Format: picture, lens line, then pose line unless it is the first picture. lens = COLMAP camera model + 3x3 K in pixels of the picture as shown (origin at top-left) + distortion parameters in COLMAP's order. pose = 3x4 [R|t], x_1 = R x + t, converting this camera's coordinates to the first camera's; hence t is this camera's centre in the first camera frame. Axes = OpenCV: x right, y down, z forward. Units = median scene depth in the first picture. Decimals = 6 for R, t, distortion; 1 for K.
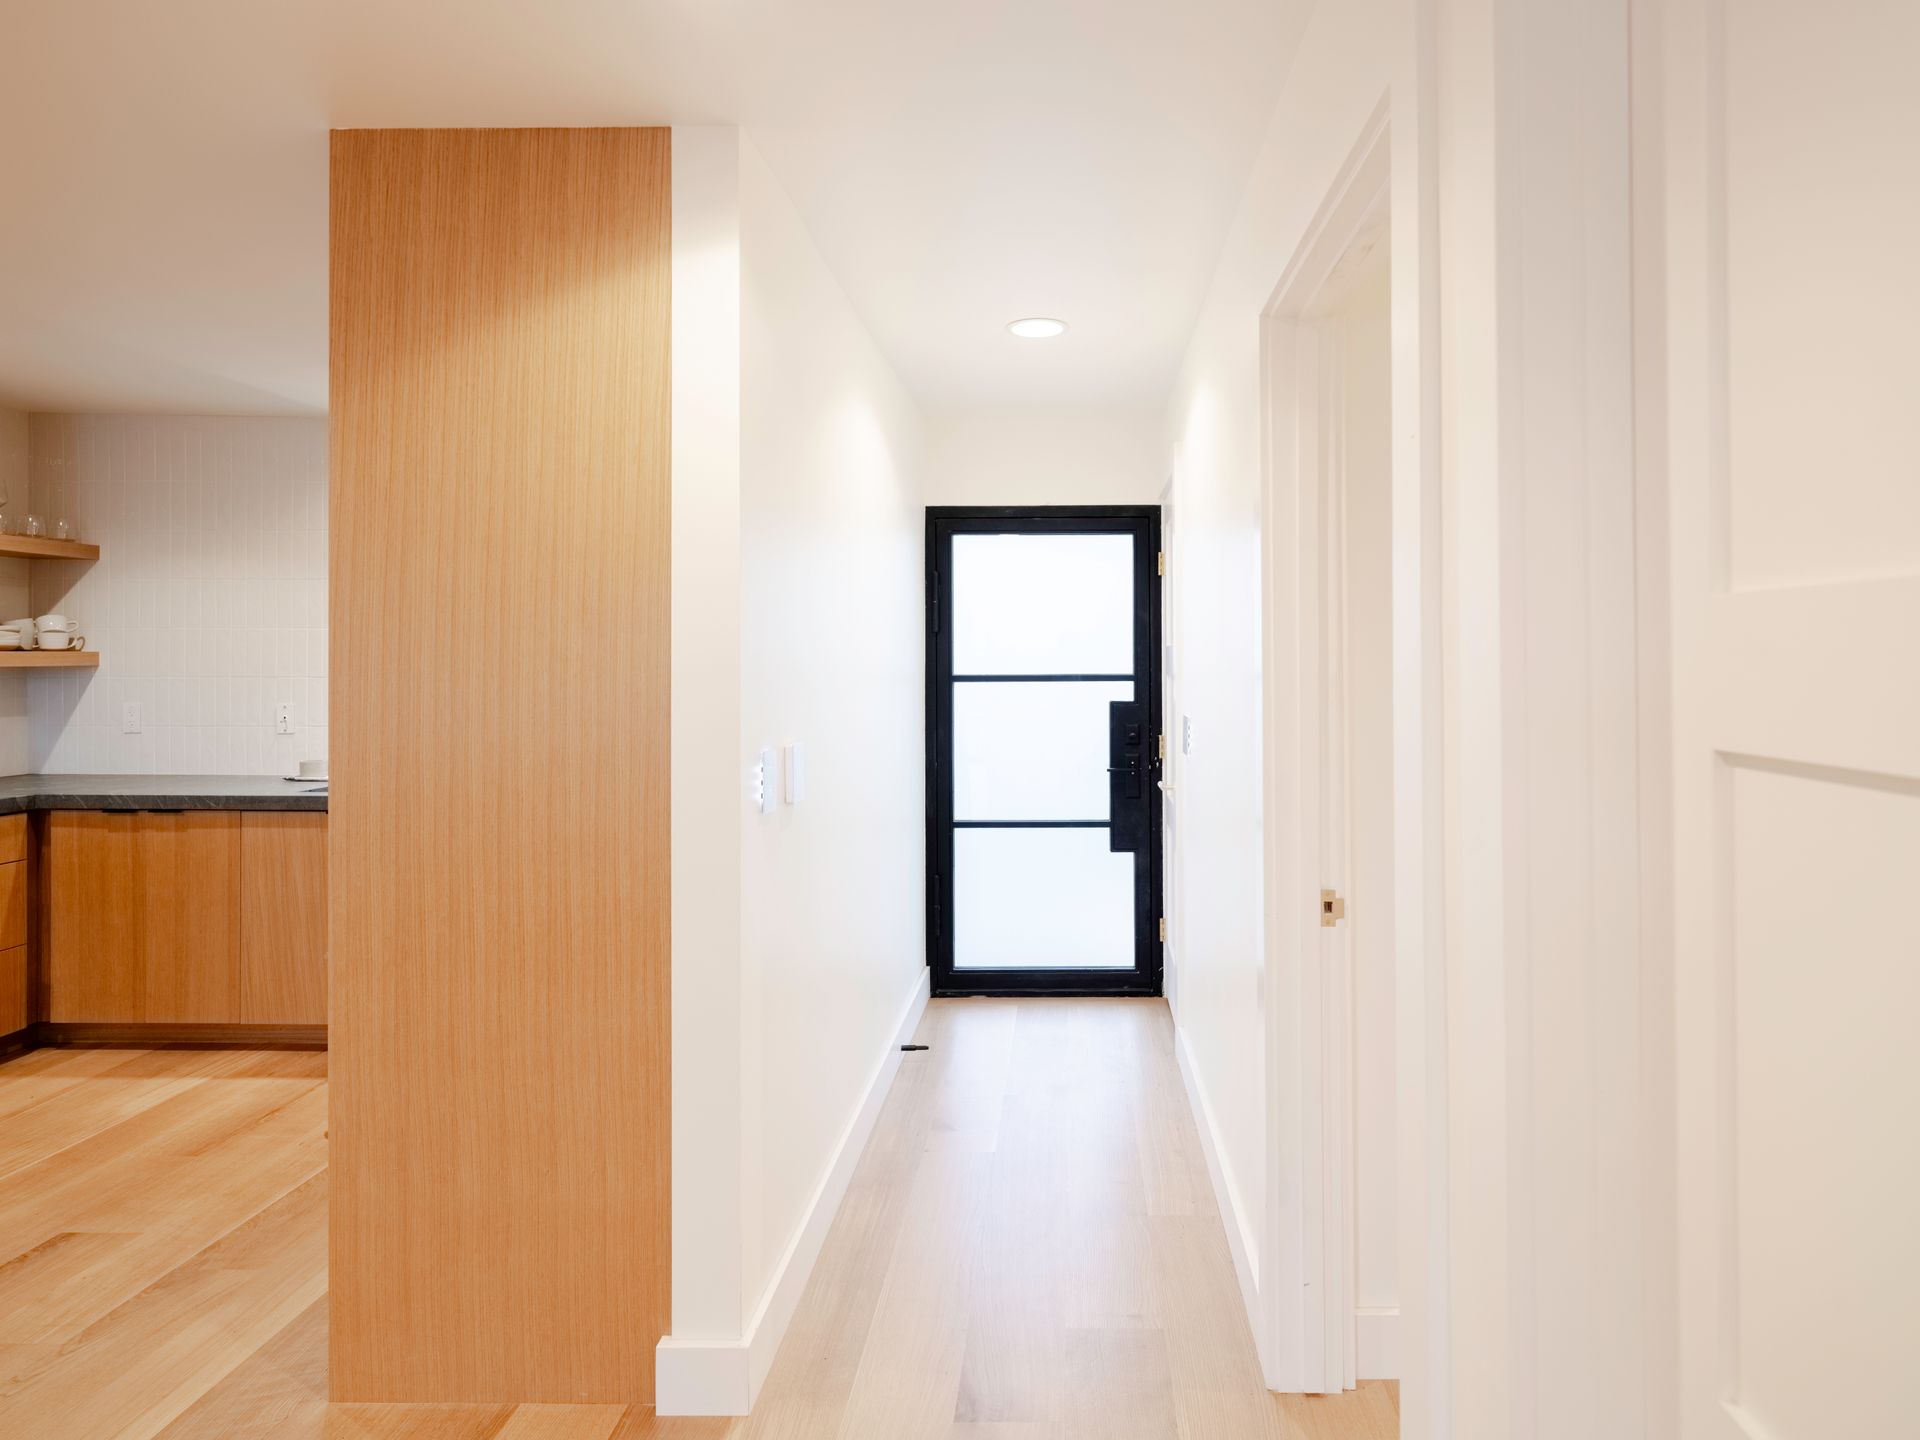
lens RADIAL K [[1074.3, 0, 1074.3], [0, 1074.3, 664.0], [0, 0, 1]] dist [0.000154, -0.001523]
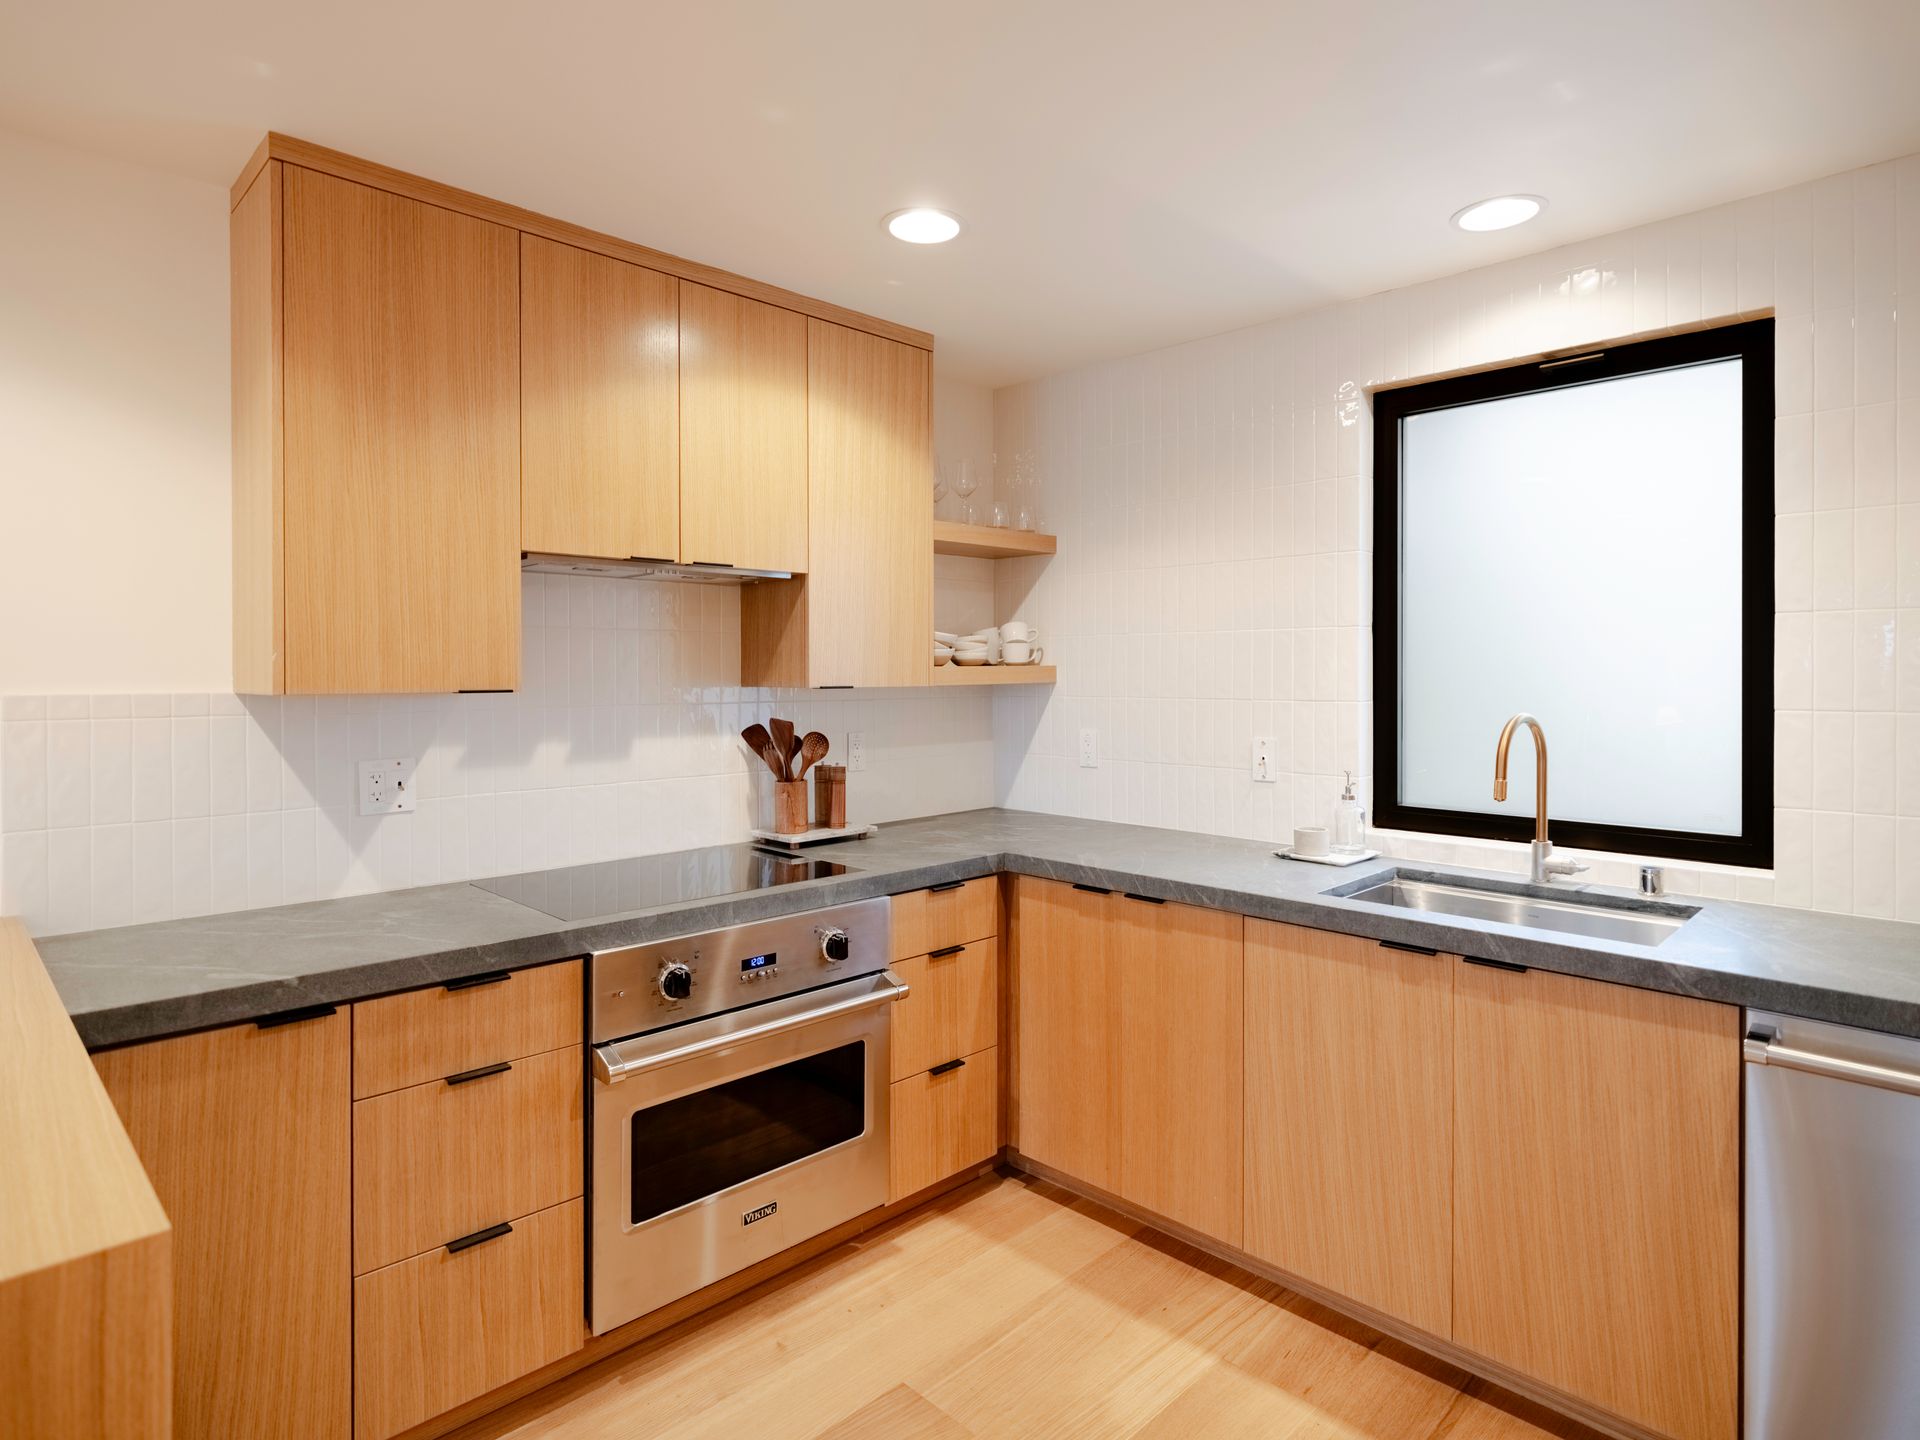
lens RADIAL K [[1048.8, 0, 953.5], [0, 1048.8, 682.3], [0, 0, 1]] dist [0.001244, -0.000722]
pose [[0.697446, 0.002758, -0.716632, -0.454538], [0.002843, 0.999974, 0.006616, -0.004925], [0.716632, -0.006651, 0.697420, 0.449244]]
